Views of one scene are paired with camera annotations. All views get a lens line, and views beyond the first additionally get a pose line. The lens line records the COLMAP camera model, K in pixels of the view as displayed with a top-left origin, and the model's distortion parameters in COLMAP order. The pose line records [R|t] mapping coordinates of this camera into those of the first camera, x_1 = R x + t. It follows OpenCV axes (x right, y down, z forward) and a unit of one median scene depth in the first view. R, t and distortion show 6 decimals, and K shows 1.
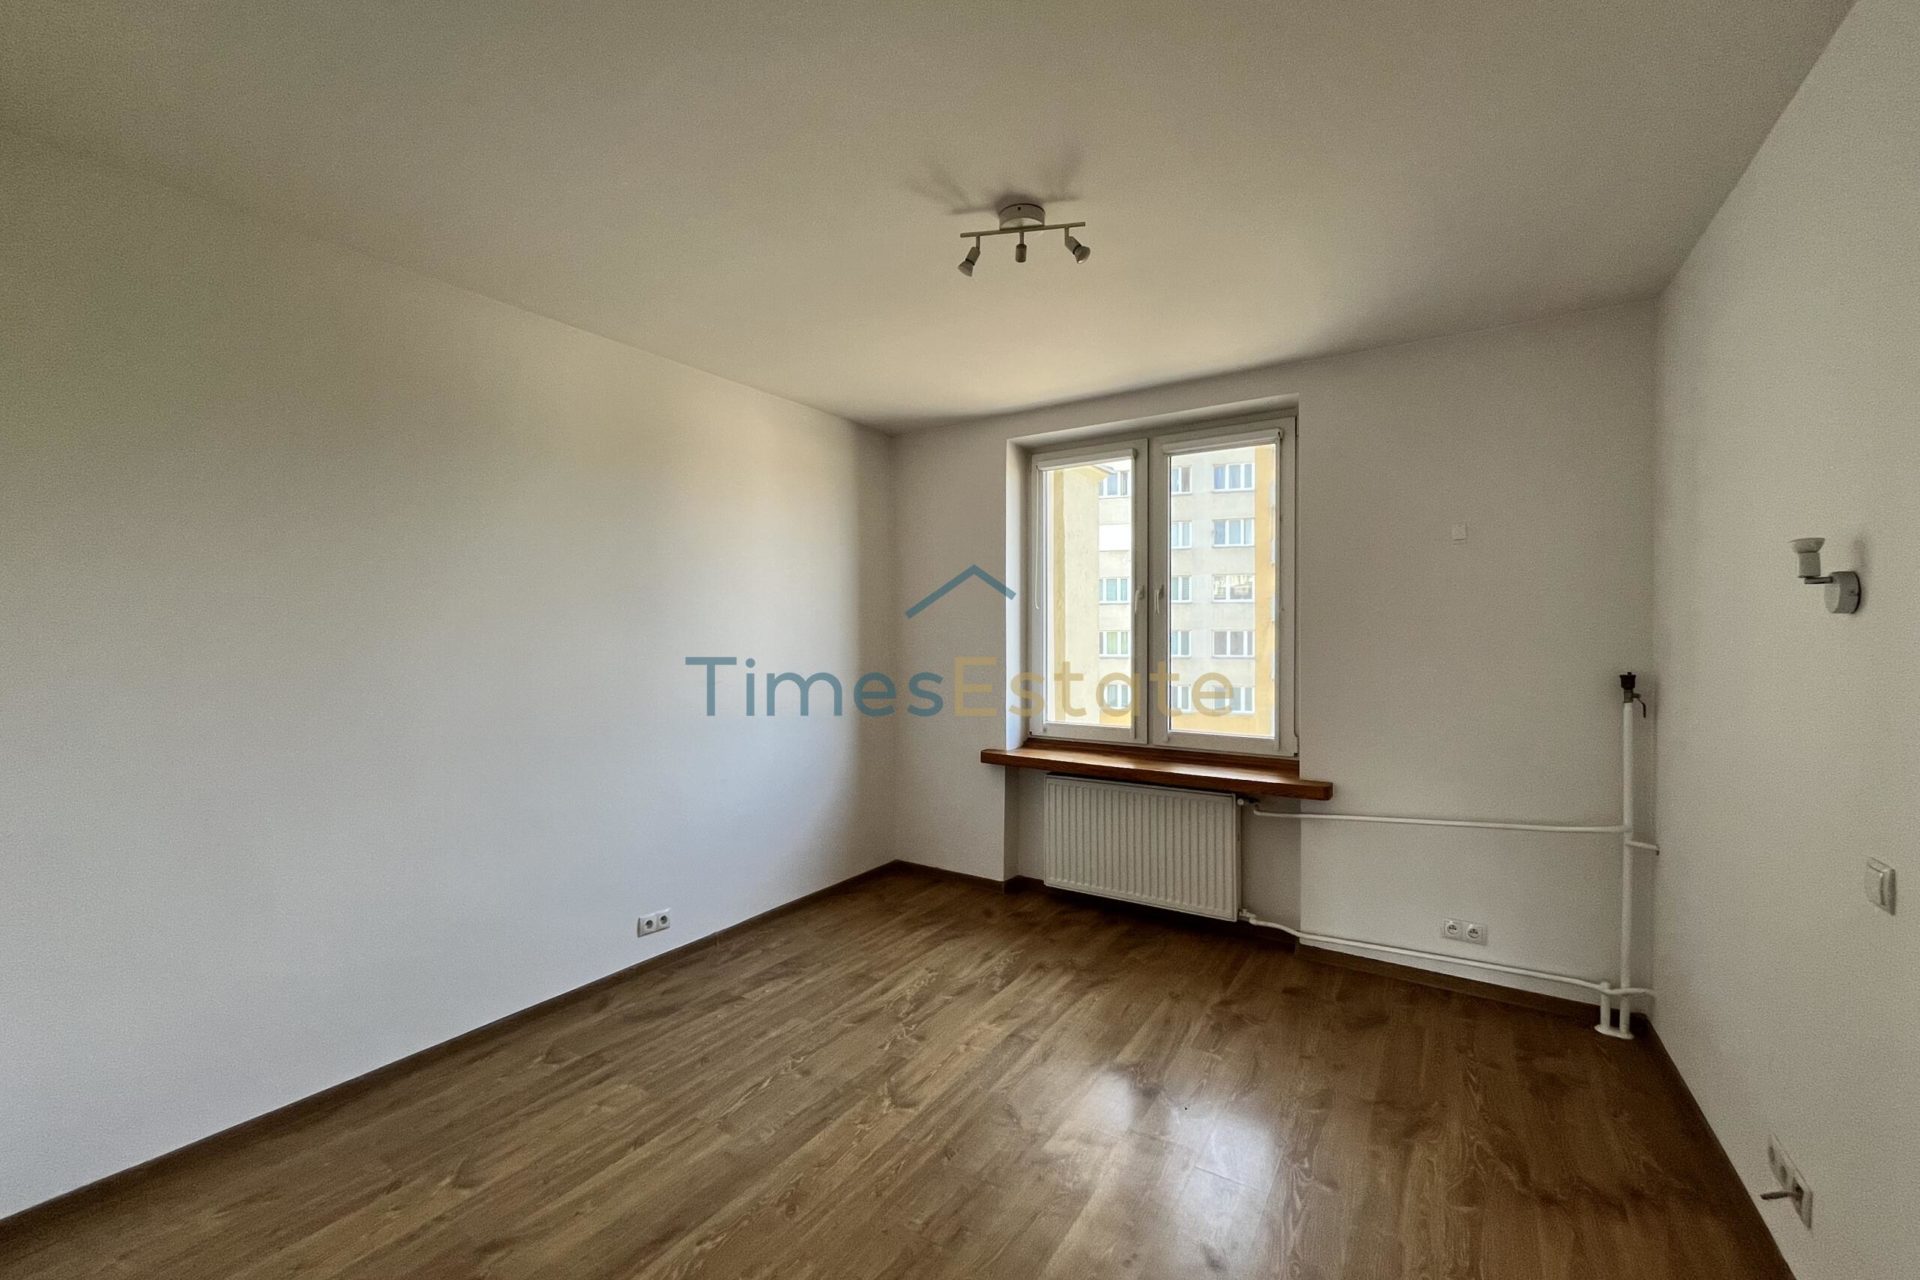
lens RADIAL K [[761.9, 0, 960.0], [0, 761.9, 640.0], [0, 0, 1]] dist [-0.001567, -0.000198]
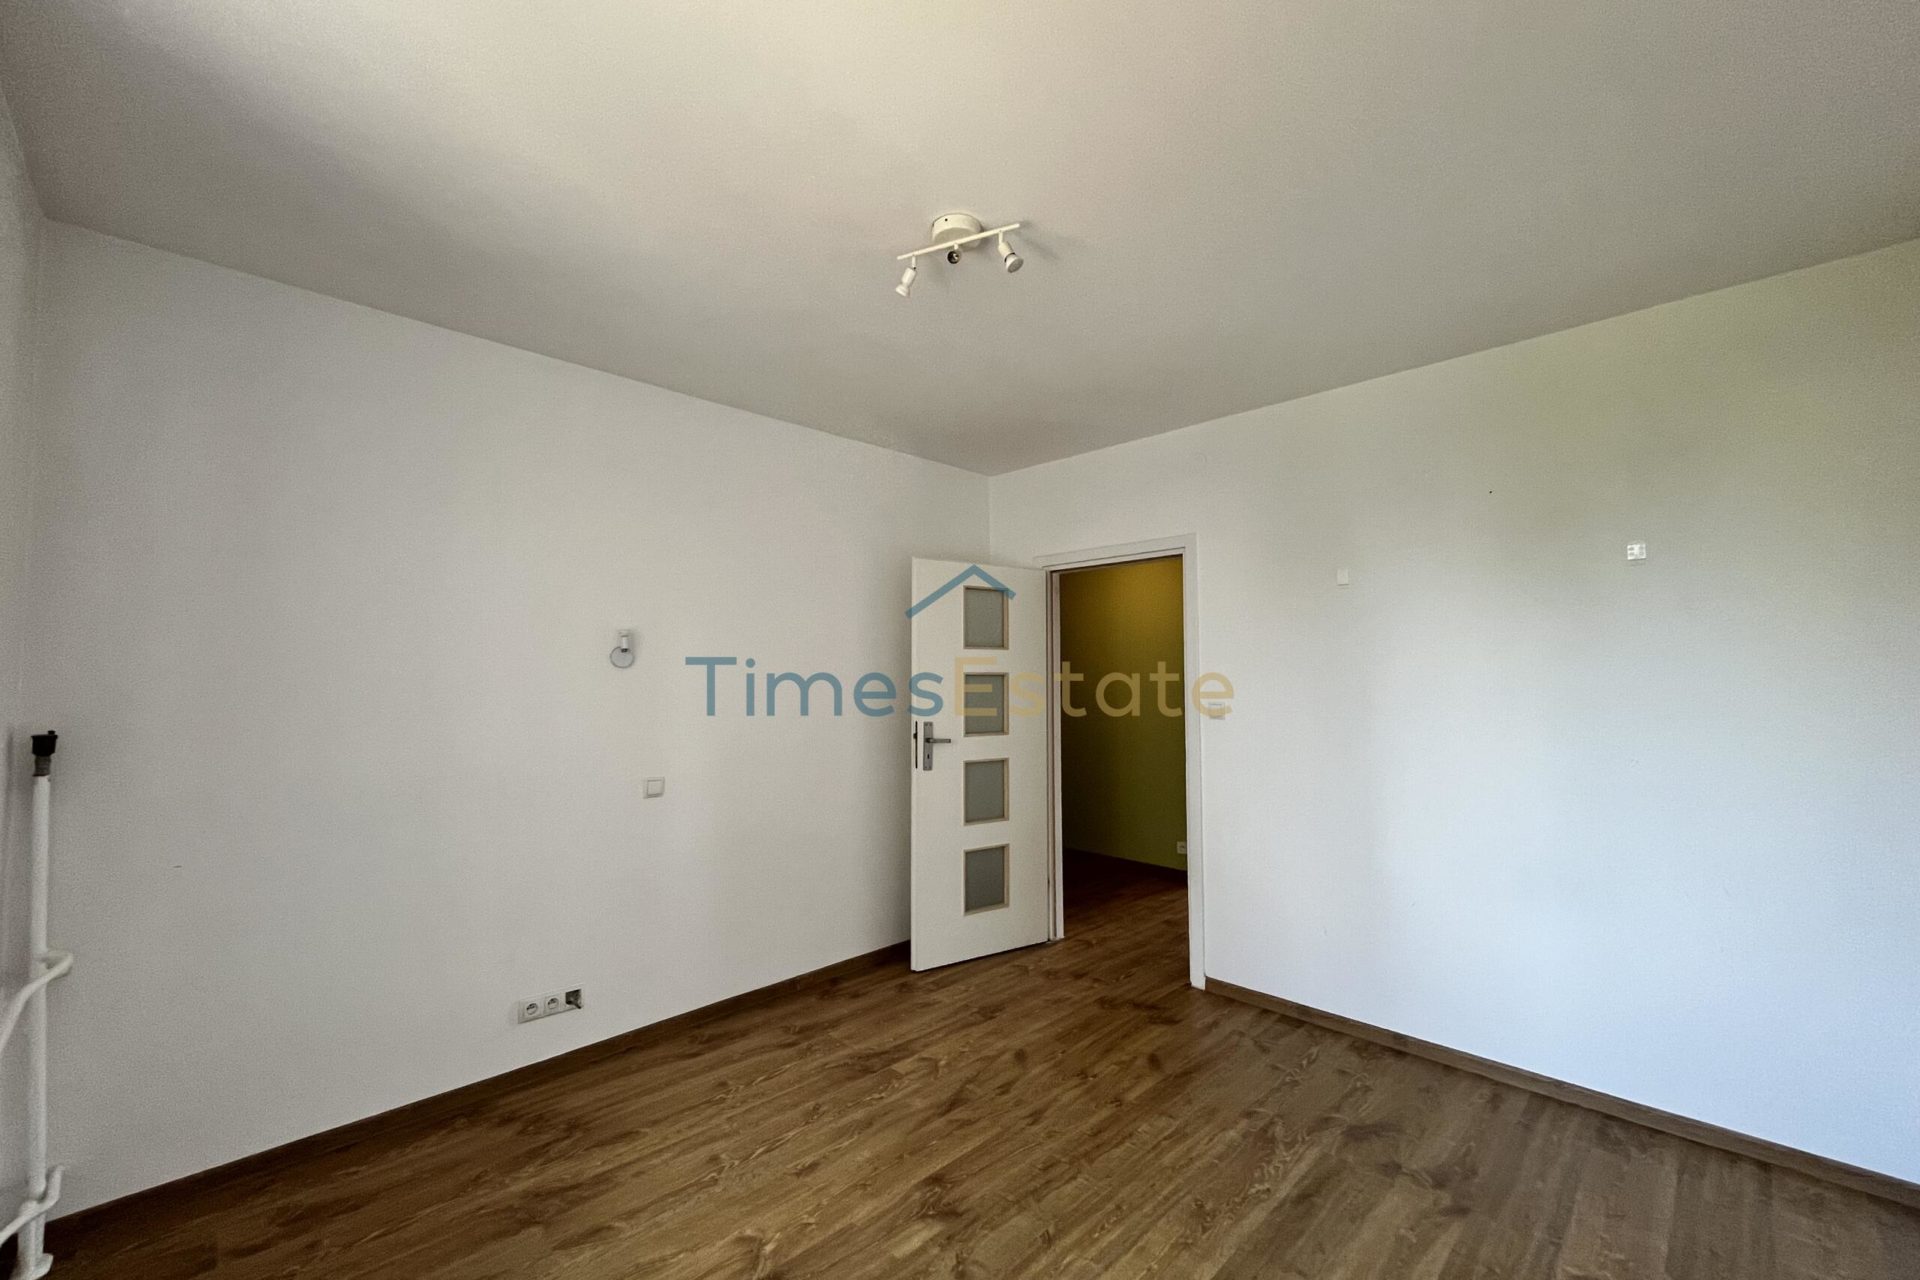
lens RADIAL K [[761.9, 0, 960.0], [0, 761.9, 640.0], [0, 0, 1]] dist [-0.001567, -0.000198]
pose [[-0.976171, 0.015064, 0.216478, -0.126611], [0.006094, 0.999097, -0.042042, -0.010825], [-0.216916, -0.039721, -0.975382, 2.013849]]
